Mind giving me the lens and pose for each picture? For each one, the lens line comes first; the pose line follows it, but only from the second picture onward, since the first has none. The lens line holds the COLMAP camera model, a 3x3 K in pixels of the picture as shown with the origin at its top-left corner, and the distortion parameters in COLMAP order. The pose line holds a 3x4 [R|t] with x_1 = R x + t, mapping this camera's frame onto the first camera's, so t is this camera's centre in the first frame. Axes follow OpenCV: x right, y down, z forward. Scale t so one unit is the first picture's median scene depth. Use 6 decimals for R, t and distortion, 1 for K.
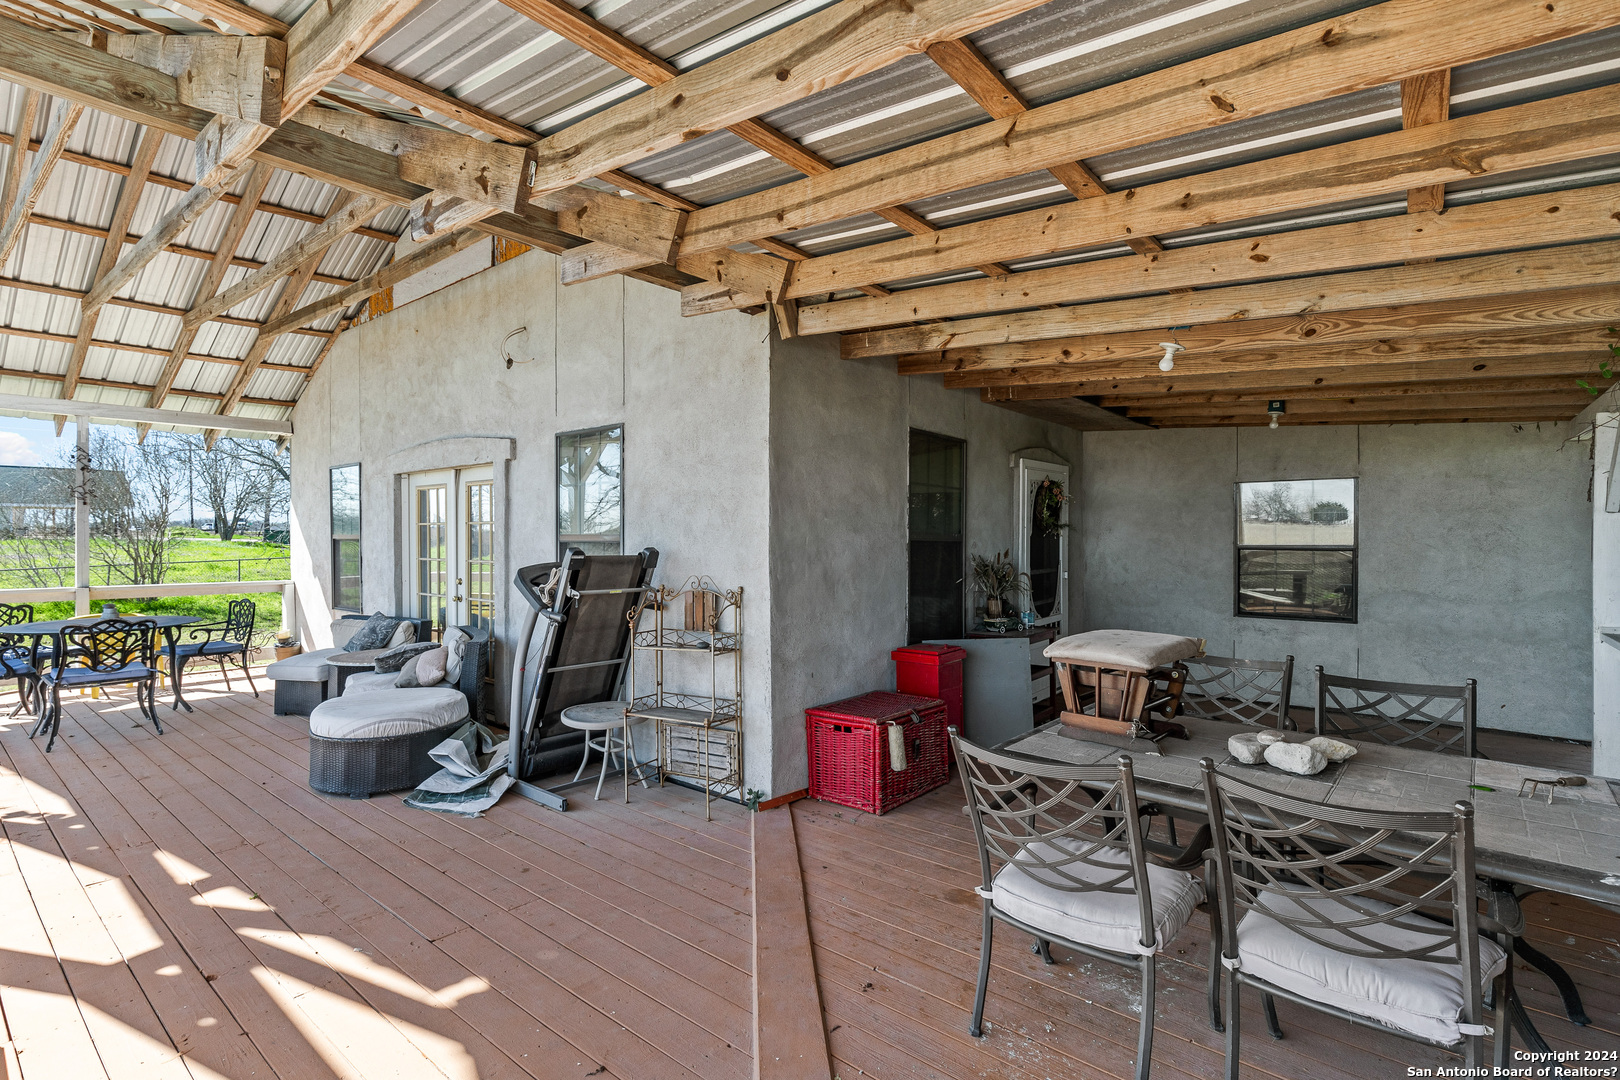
lens RADIAL K [[751.3, 0, 808.0], [0, 751.3, 542.9], [0, 0, 1]] dist [0.001385, -0.000847]
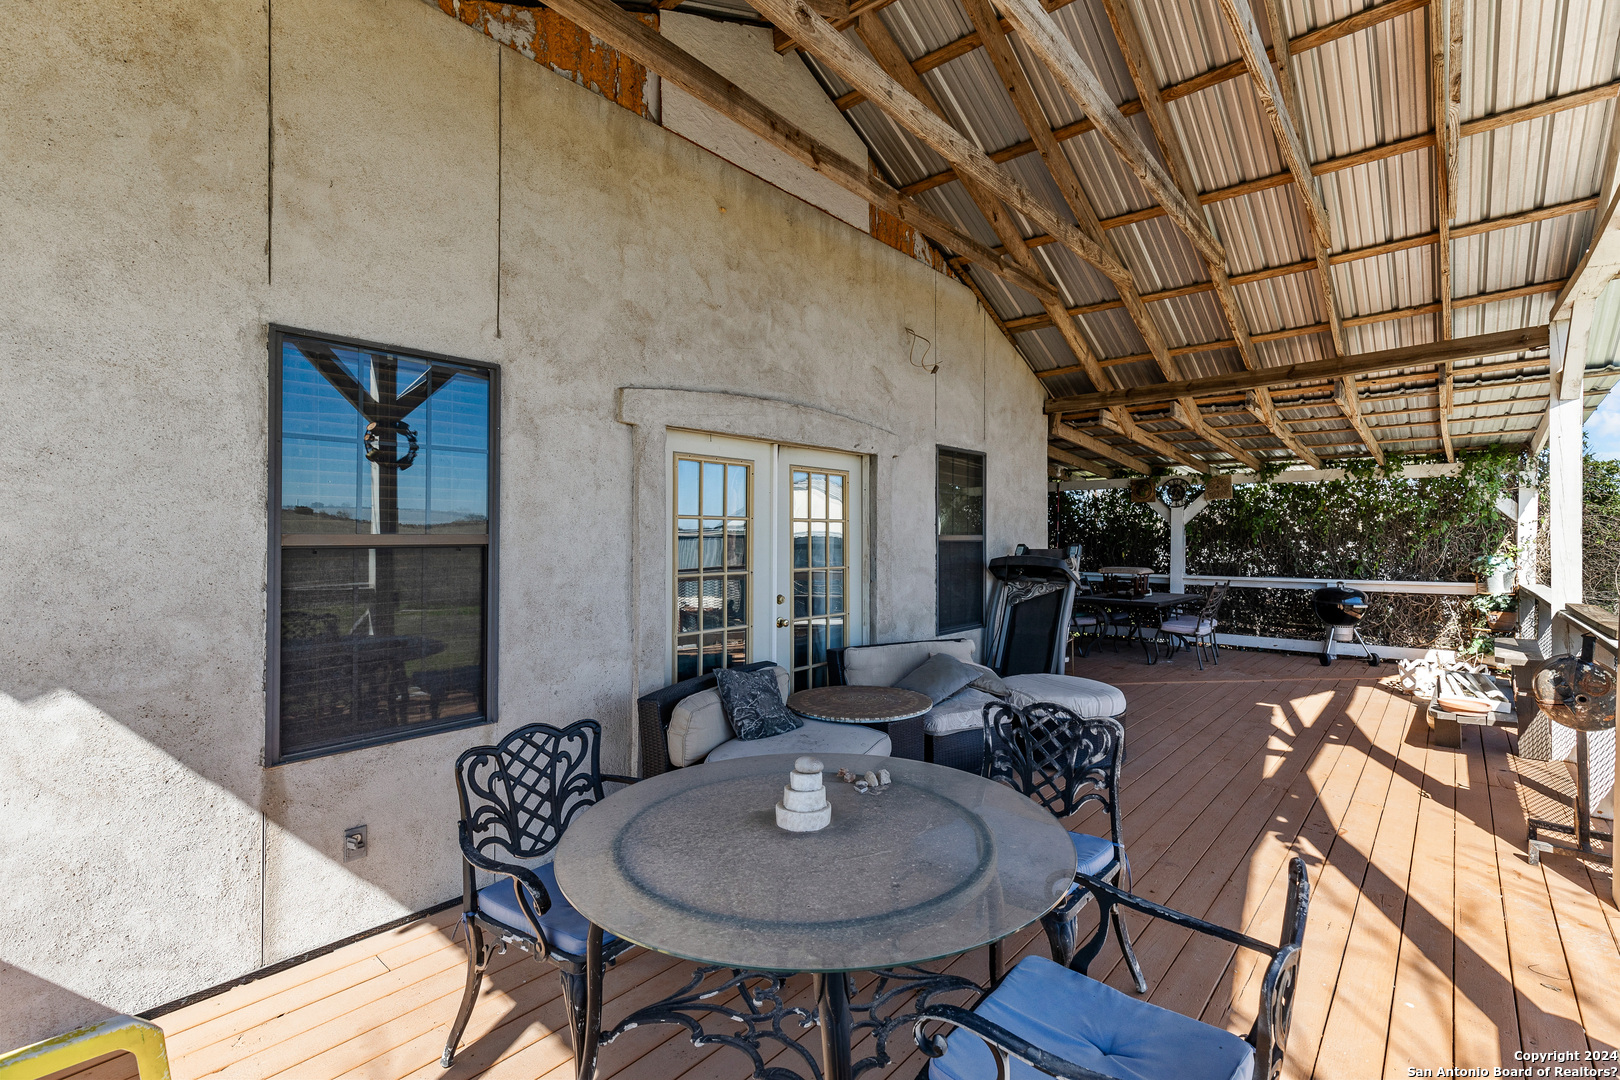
lens RADIAL K [[751.3, 0, 805.0], [0, 751.3, 531.9], [0, 0, 1]] dist [0.001385, -0.000847]
pose [[0.033202, 0.006168, 0.999430, -1.717201], [0.009577, 0.999933, -0.006490, -0.011943], [-0.999403, 0.009787, 0.033140, 1.370255]]
